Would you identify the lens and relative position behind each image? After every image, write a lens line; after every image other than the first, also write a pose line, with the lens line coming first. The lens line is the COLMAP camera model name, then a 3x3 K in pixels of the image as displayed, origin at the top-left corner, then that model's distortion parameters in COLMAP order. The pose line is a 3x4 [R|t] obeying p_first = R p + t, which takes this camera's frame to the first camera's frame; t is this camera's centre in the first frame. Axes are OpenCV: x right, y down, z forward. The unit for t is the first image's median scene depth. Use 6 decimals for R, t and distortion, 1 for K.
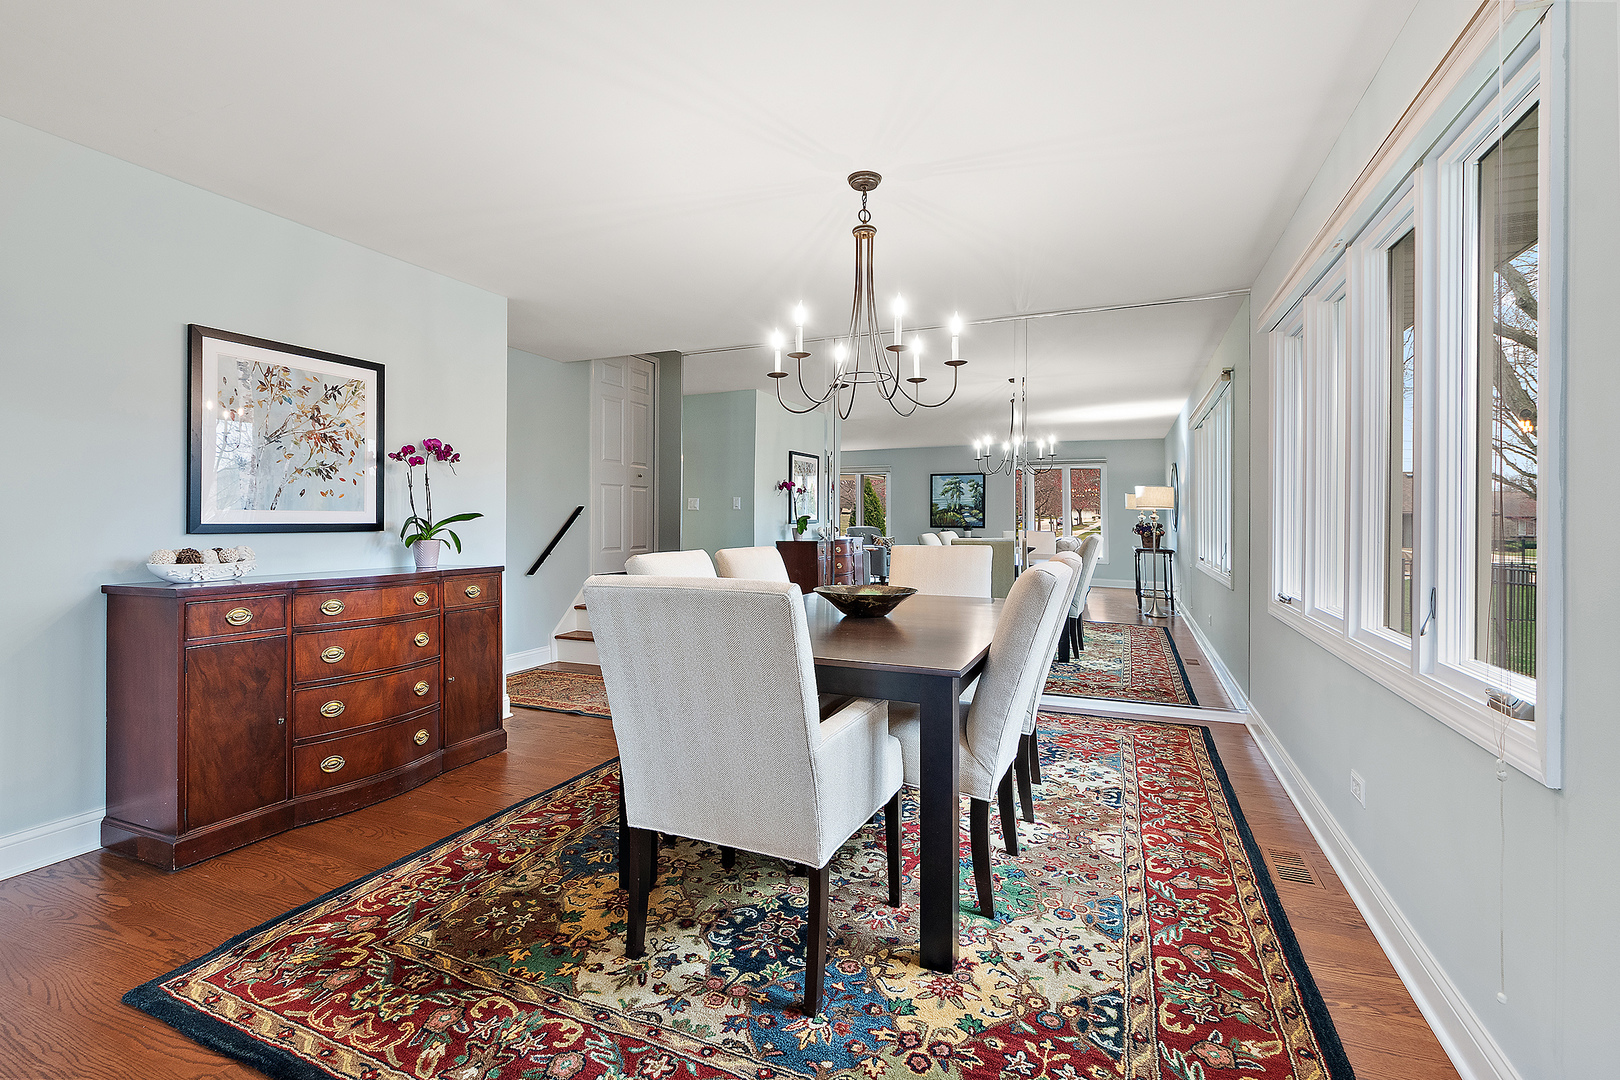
lens RADIAL K [[704.6, 0, 810.0], [0, 704.6, 540.0], [0, 0, 1]] dist [0.000240, 0.000059]
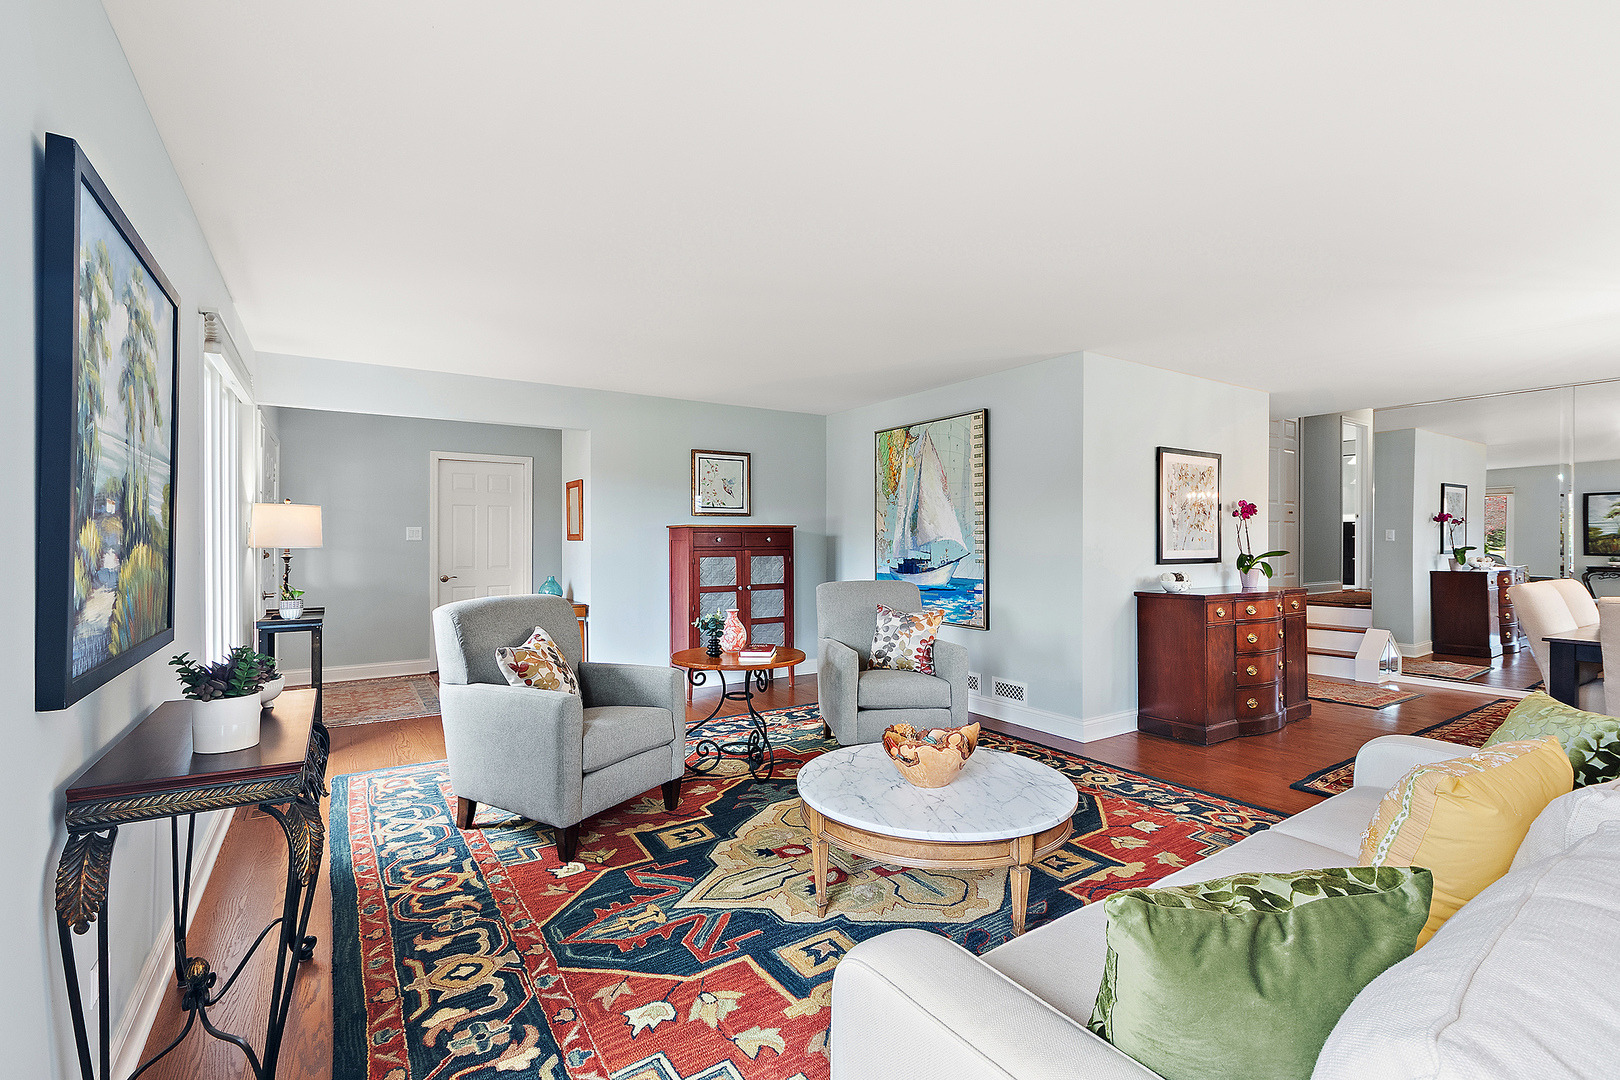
lens RADIAL K [[715.3, 0, 806.6], [0, 715.3, 546.8], [0, 0, 1]] dist [-0.002924, -0.001429]
pose [[0.834680, 0.000899, -0.550735, -0.620305], [-0.012721, 0.999763, -0.017648, -0.009547], [0.550589, 0.021737, 0.834493, -0.988897]]
